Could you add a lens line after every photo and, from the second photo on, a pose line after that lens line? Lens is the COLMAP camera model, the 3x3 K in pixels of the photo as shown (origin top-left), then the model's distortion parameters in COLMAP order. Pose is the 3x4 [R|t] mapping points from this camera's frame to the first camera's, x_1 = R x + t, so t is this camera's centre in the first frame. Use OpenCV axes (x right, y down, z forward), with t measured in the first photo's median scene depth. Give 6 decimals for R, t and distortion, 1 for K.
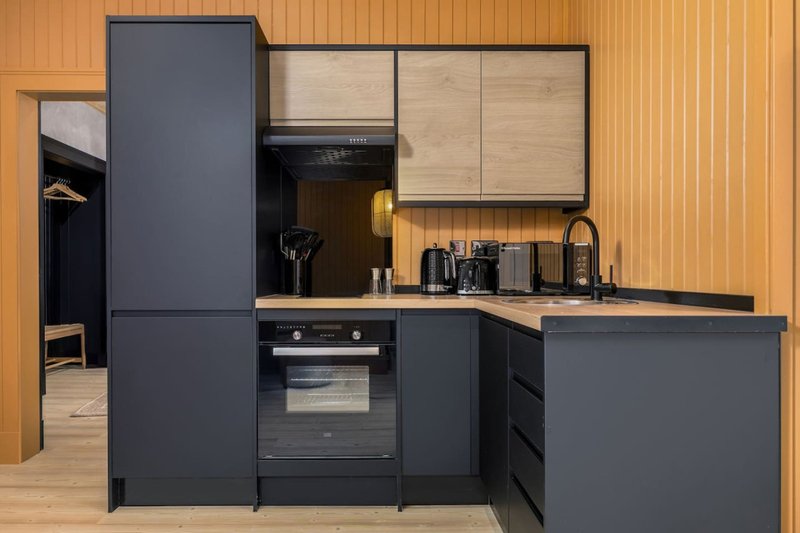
lens RADIAL K [[540.4, 0, 397.7], [0, 540.4, 273.8], [0, 0, 1]] dist [-0.004070, -0.000665]
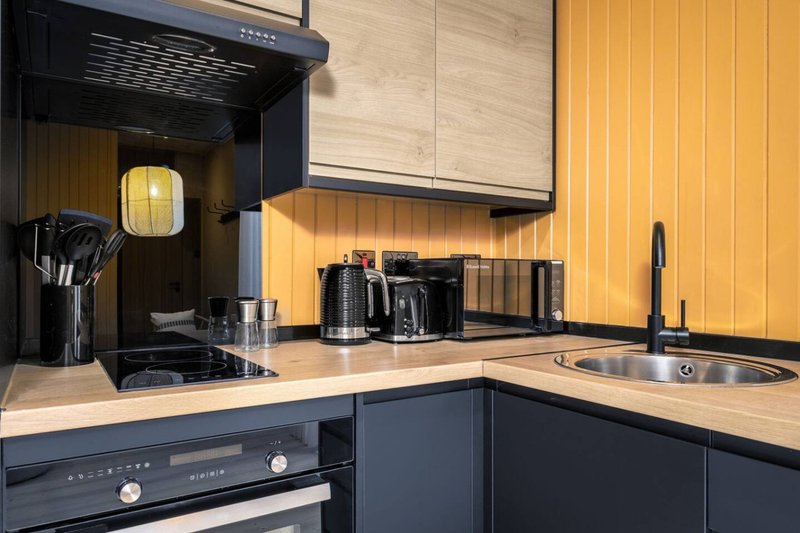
lens RADIAL K [[540.4, 0, 397.7], [0, 540.4, 273.8], [0, 0, 1]] dist [-0.004070, -0.000665]
pose [[0.857913, 0.005078, 0.513770, -0.192763], [-0.001809, 0.999975, -0.006862, -0.034227], [-0.513792, 0.004958, 0.857900, 0.495322]]
